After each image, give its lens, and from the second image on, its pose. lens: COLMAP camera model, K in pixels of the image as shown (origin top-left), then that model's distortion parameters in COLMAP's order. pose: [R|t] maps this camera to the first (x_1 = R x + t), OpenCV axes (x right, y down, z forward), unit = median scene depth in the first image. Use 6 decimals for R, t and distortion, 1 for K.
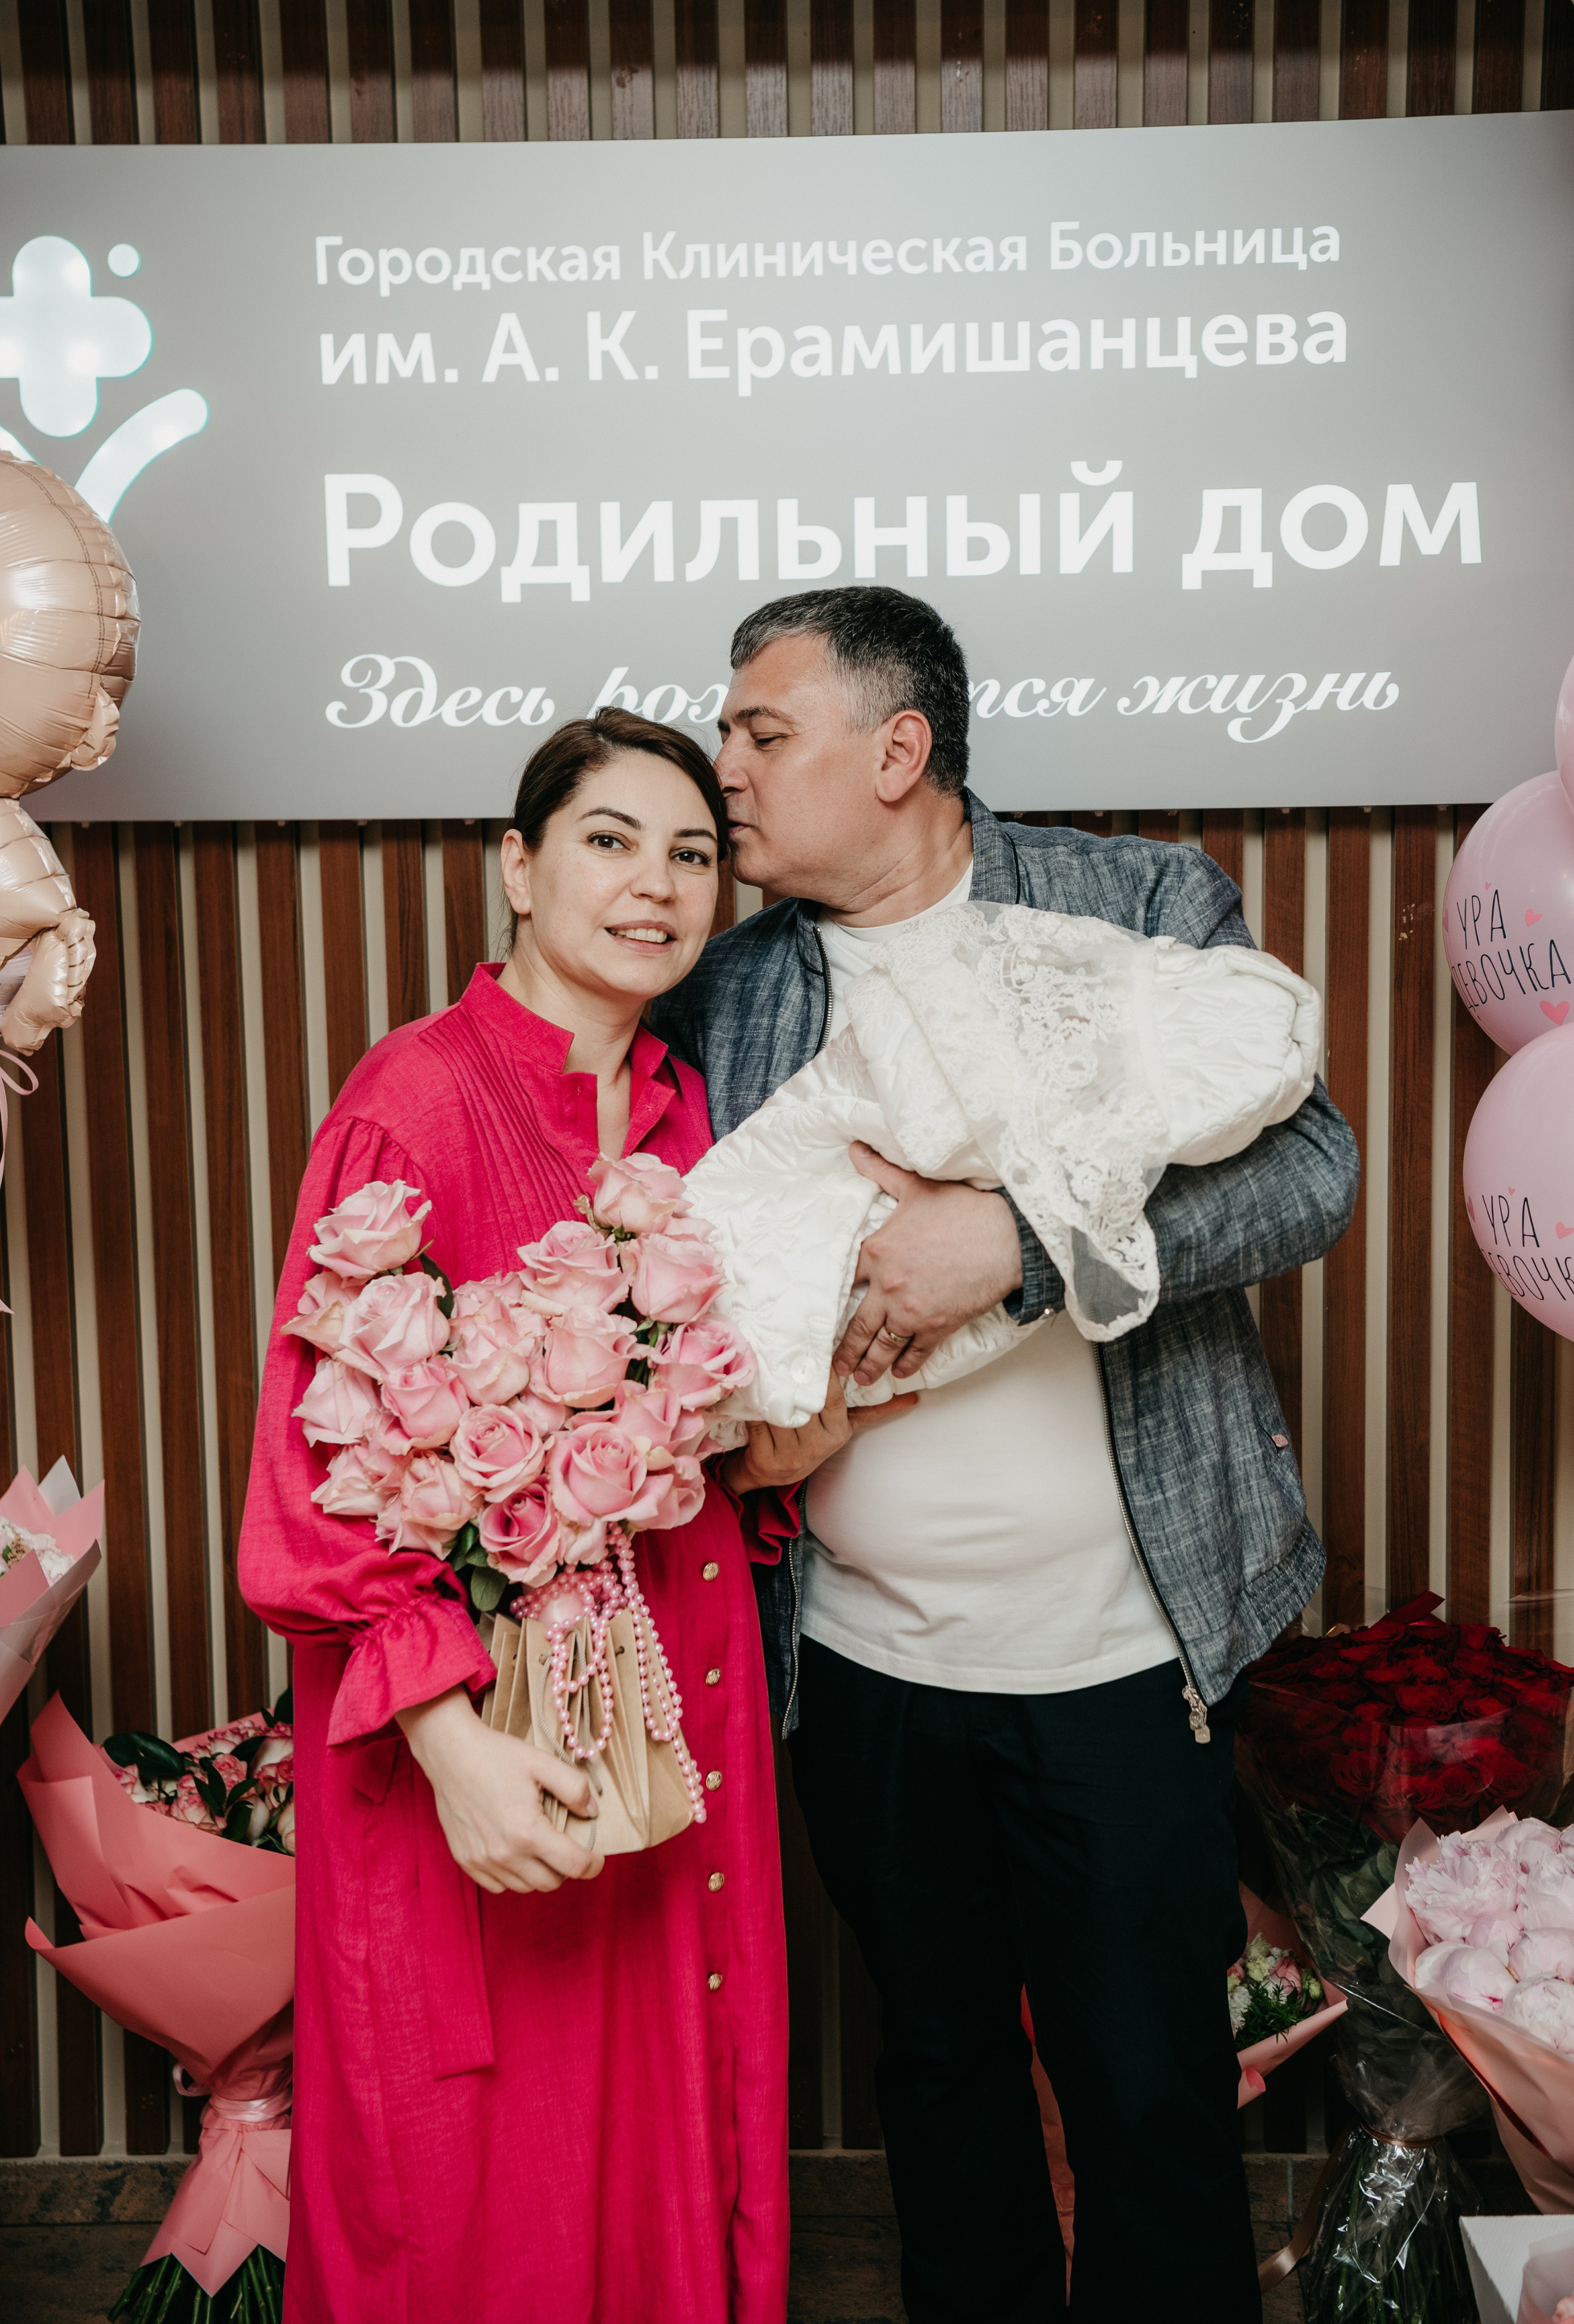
lens RADIAL K [[3207.6, 0, 778.9], [0, 3207.6, 1107.3], [0, 0, 1]] dist [0.164083, 0.000000]
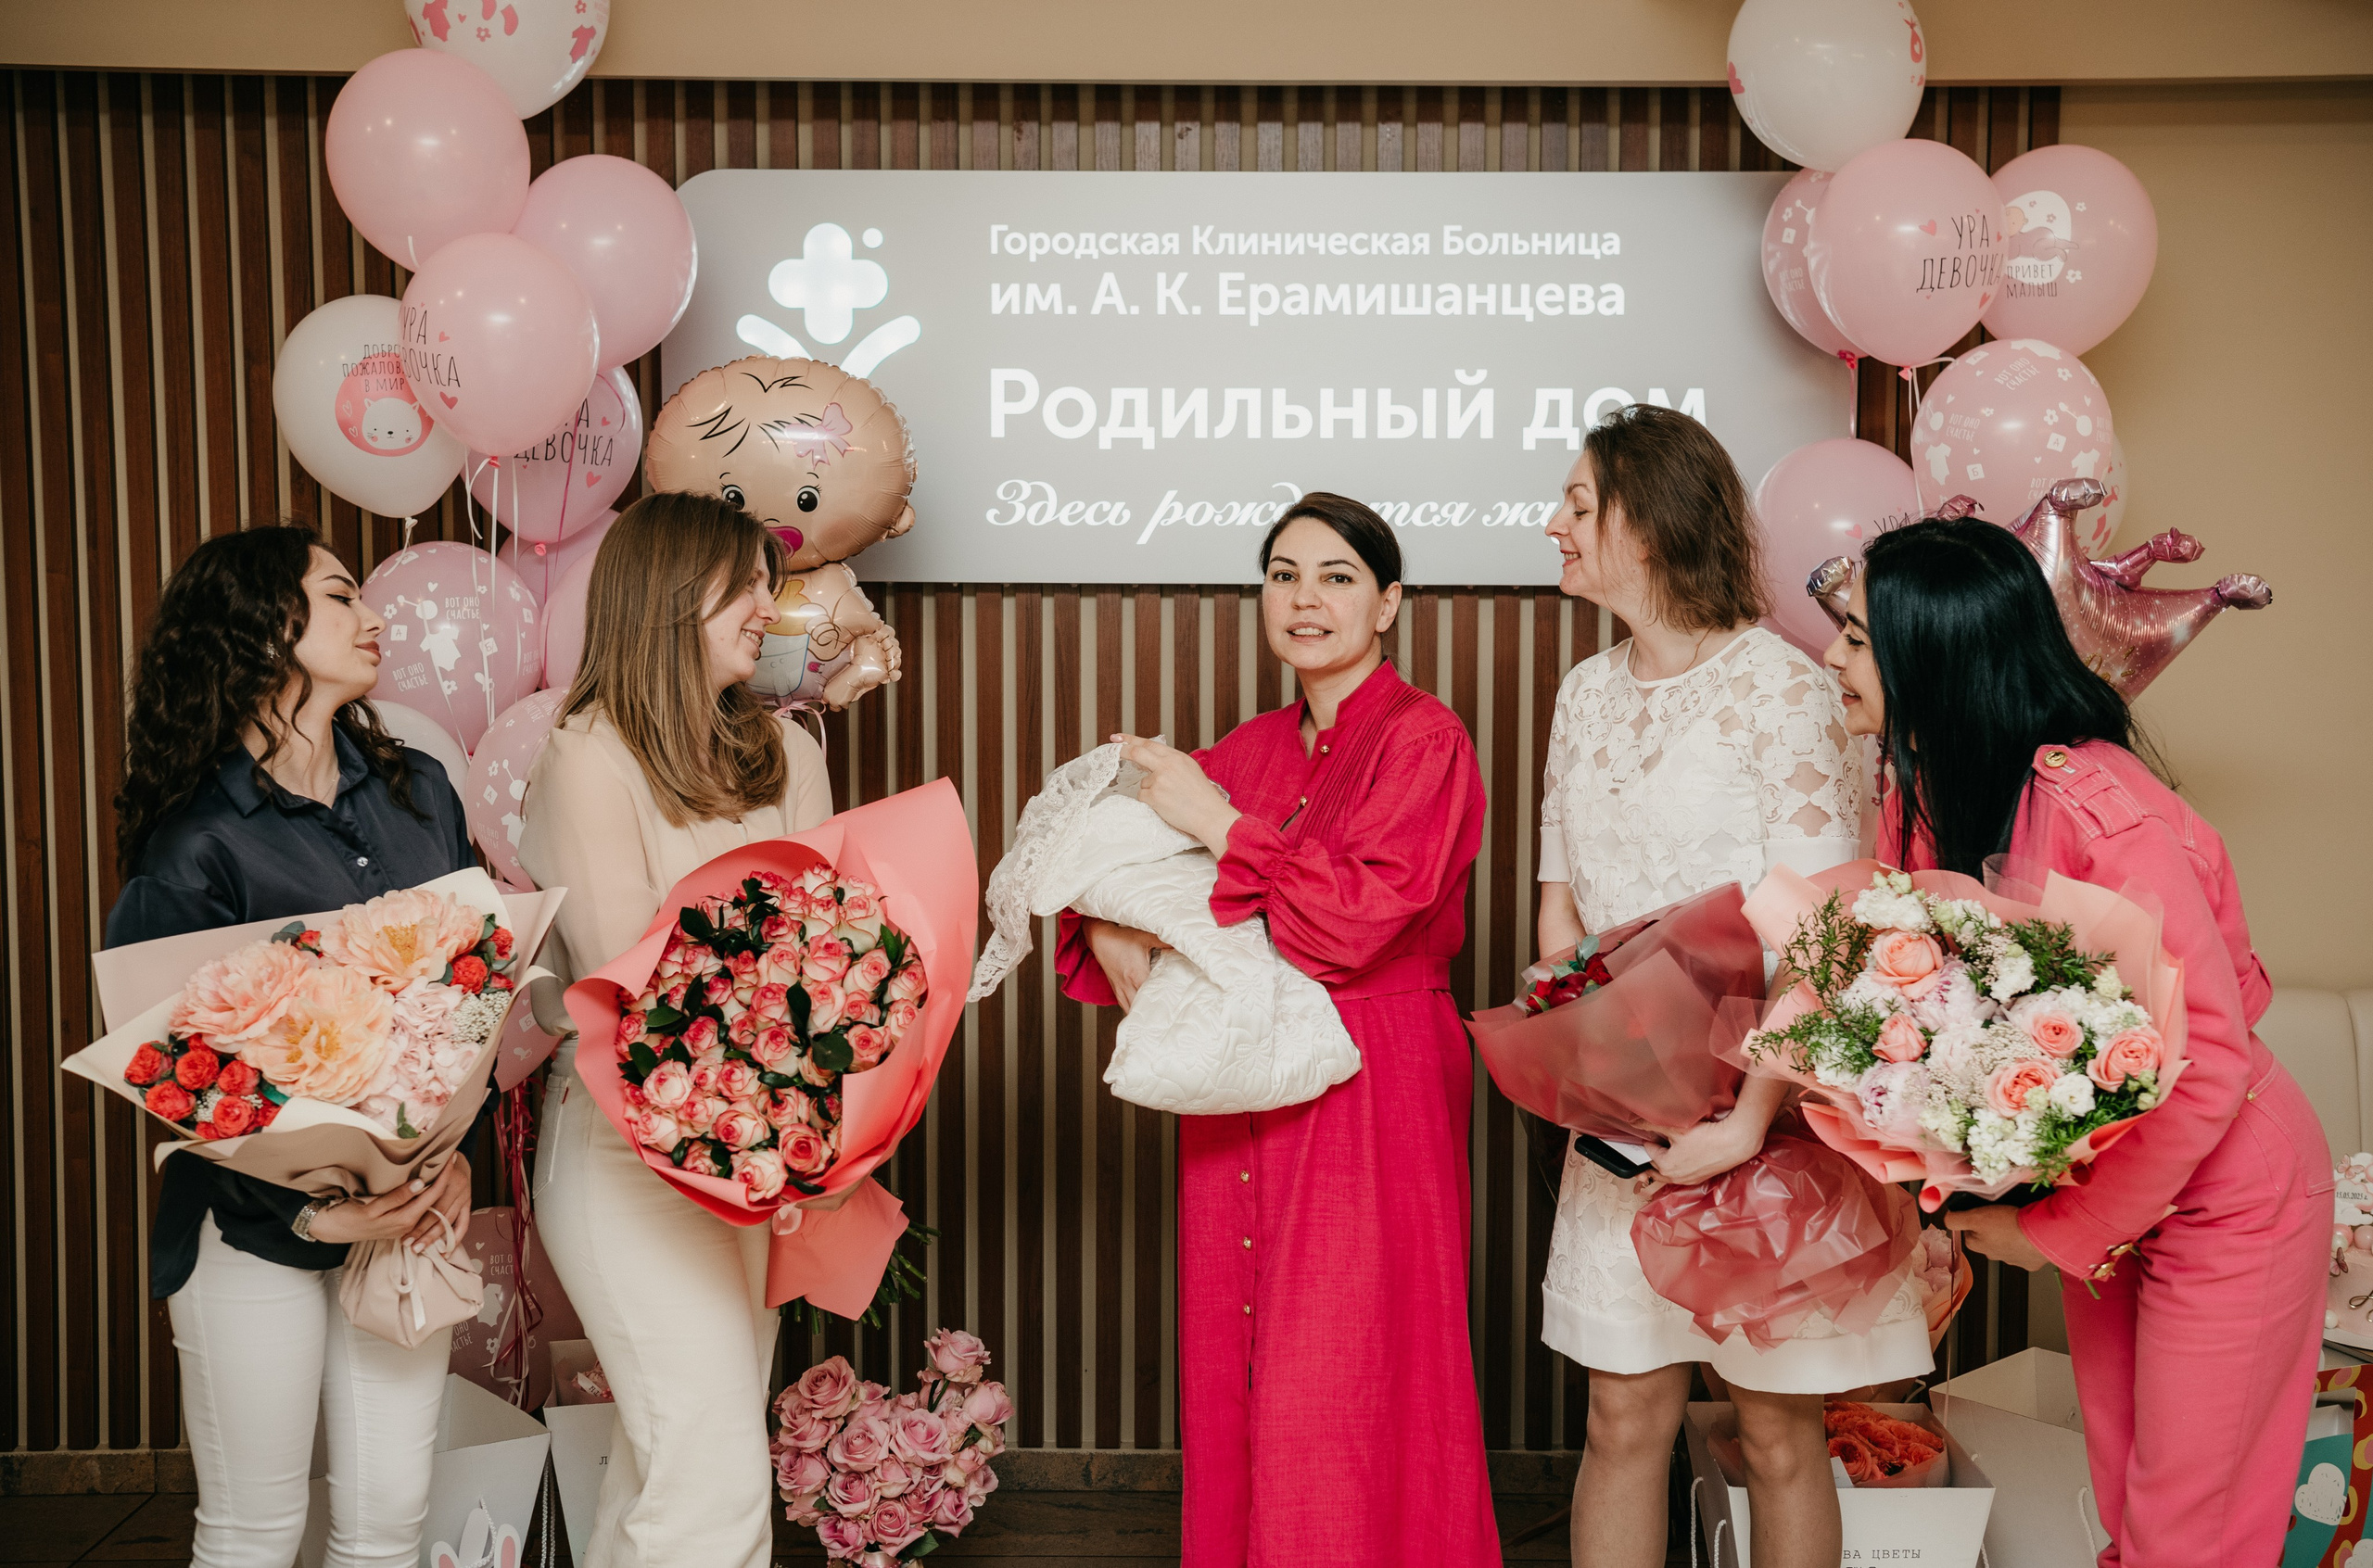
lens RADIAL K [[2830.0, 0, 1220.2], [0, 2830.0, 751.7], [0, 0, 1]] dist [0.094340, 0.000000]
pose [[0.999535, 0.017066, 0.025281, -0.059599], [-0.015676, 0.998407, -0.054205, 0.069494], [-0.026166, 0.053784, 0.998210, -0.401828]]
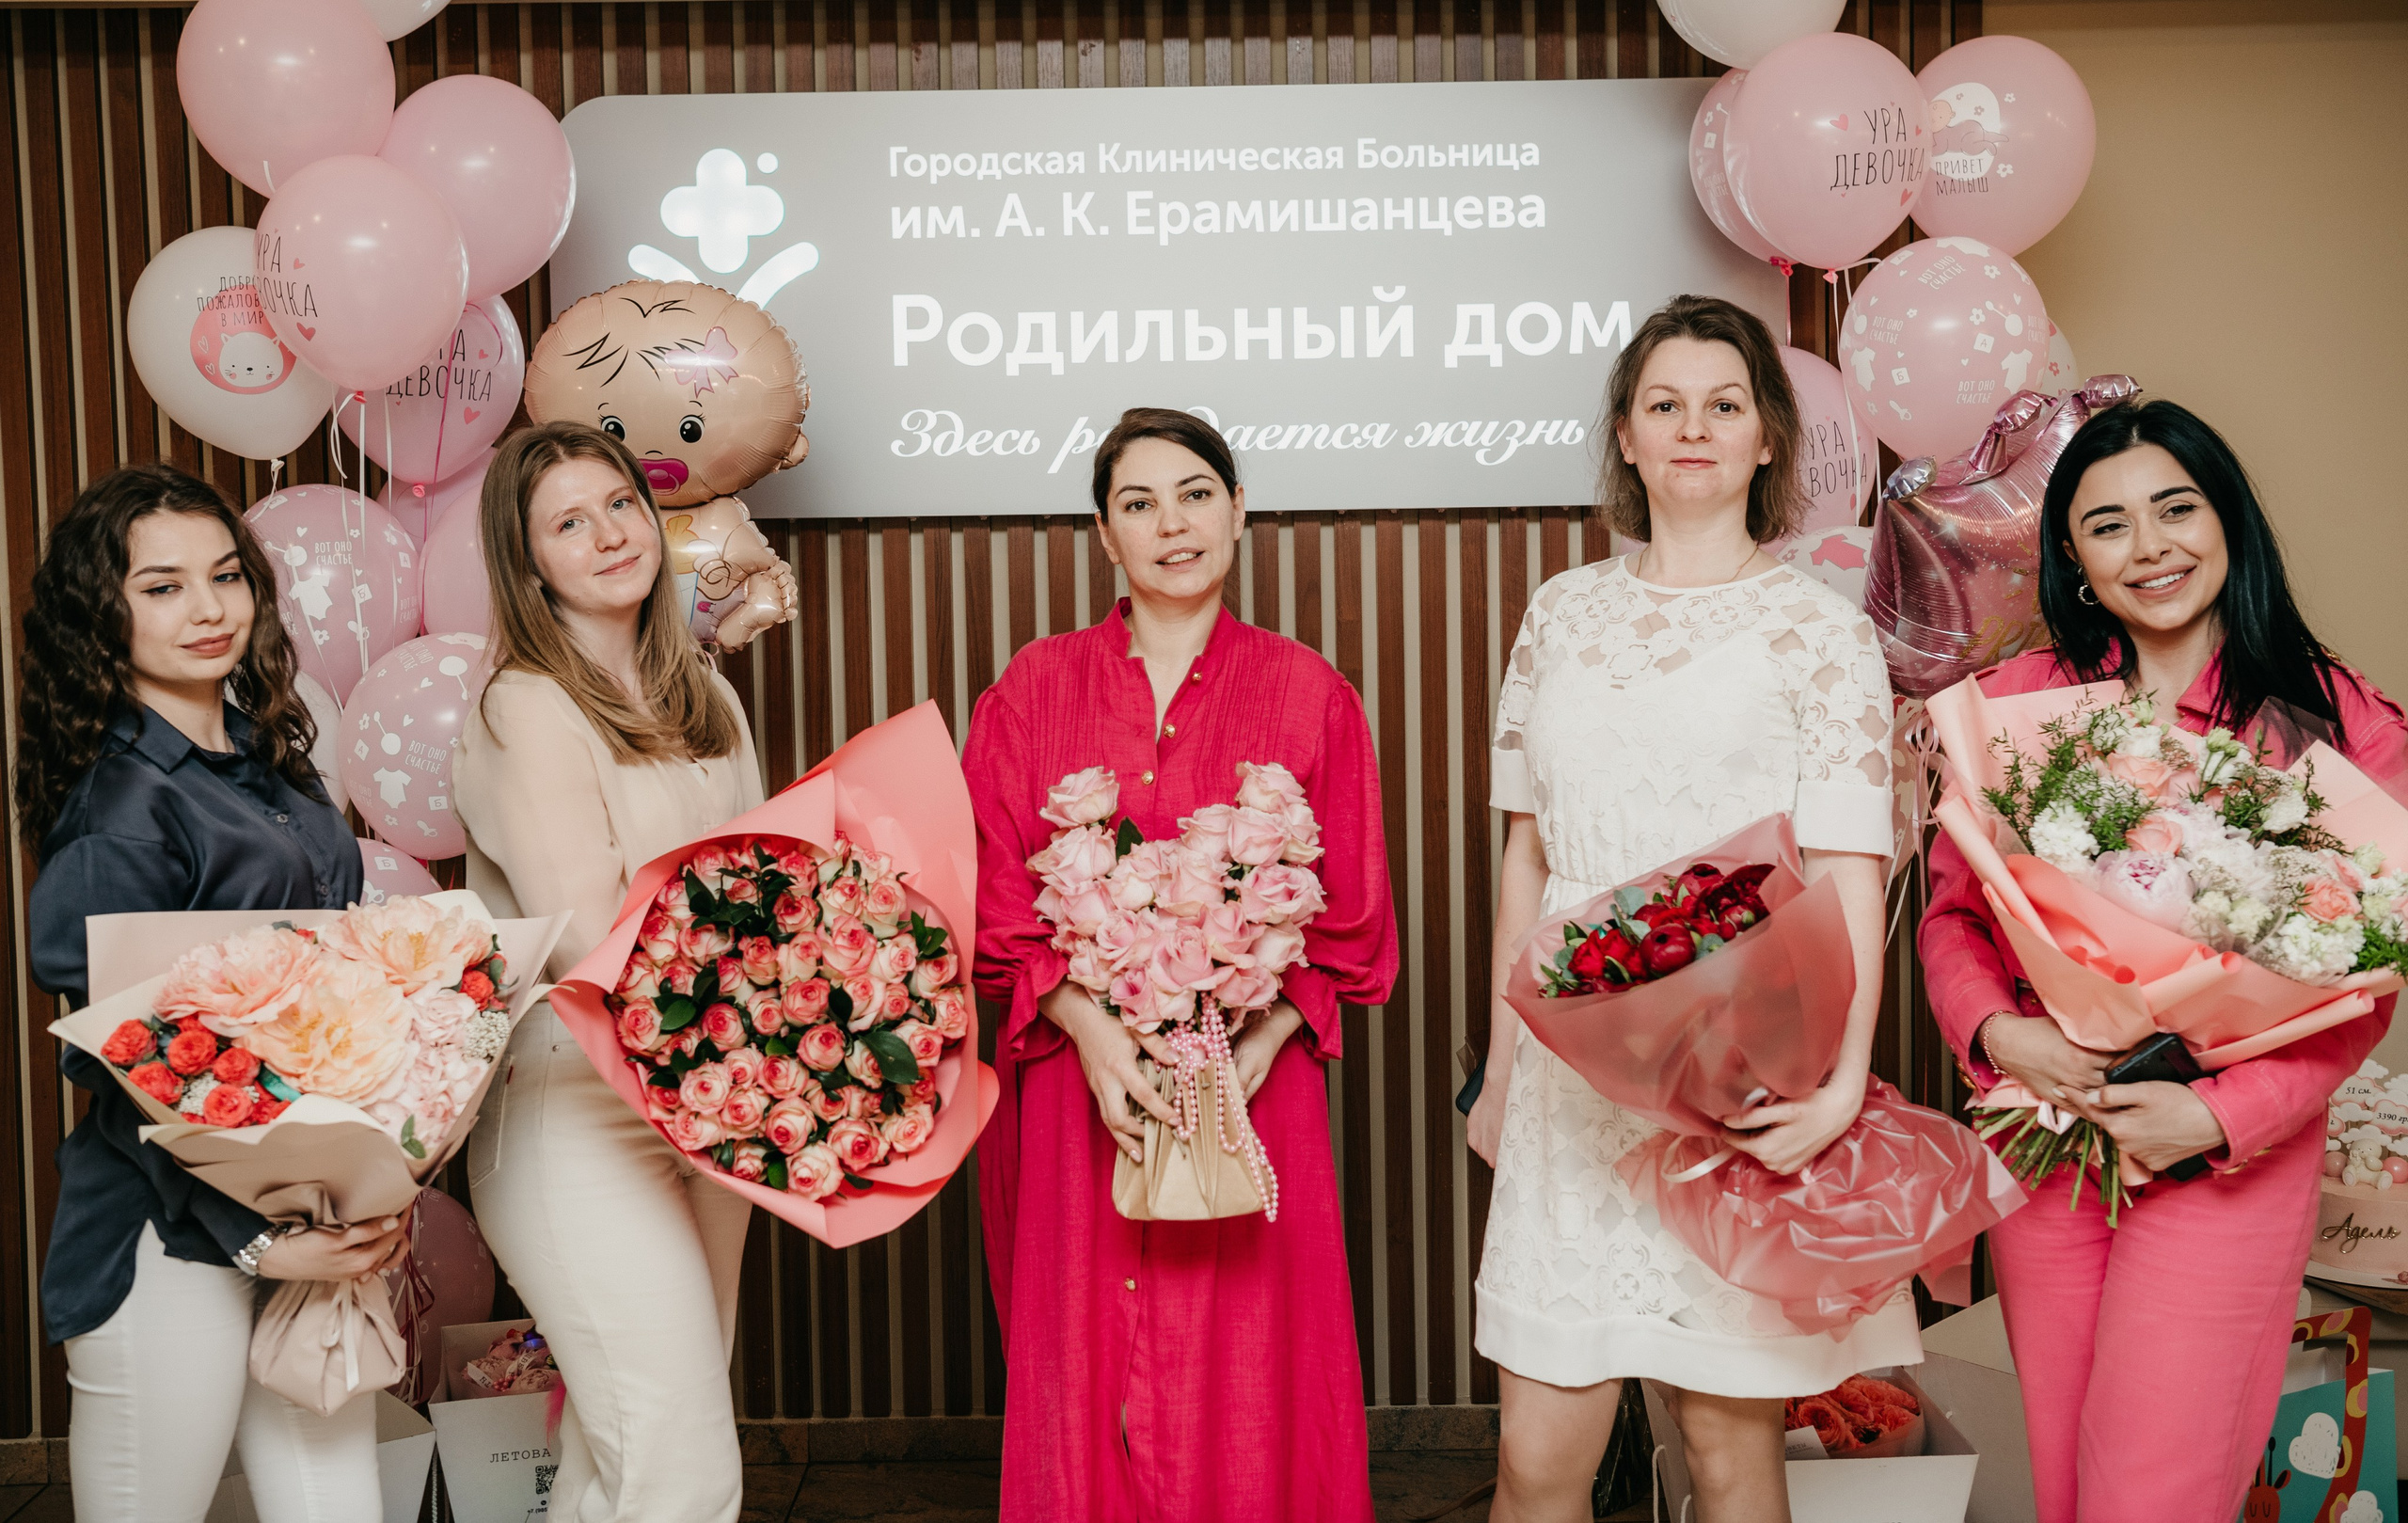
lens RADIAL K [[2692.5, 0, 1194.1], [0, 2692.5, 622.4], [0, 0, 1]] dist [0.047825, 0.000000]
pose [[0.999237, -0.004040, 0.038838, -0.047331], [0.007114, 0.996821, -0.079354, 0.064853], [-0.038394, 0.079569, 0.996090, -0.281752]]
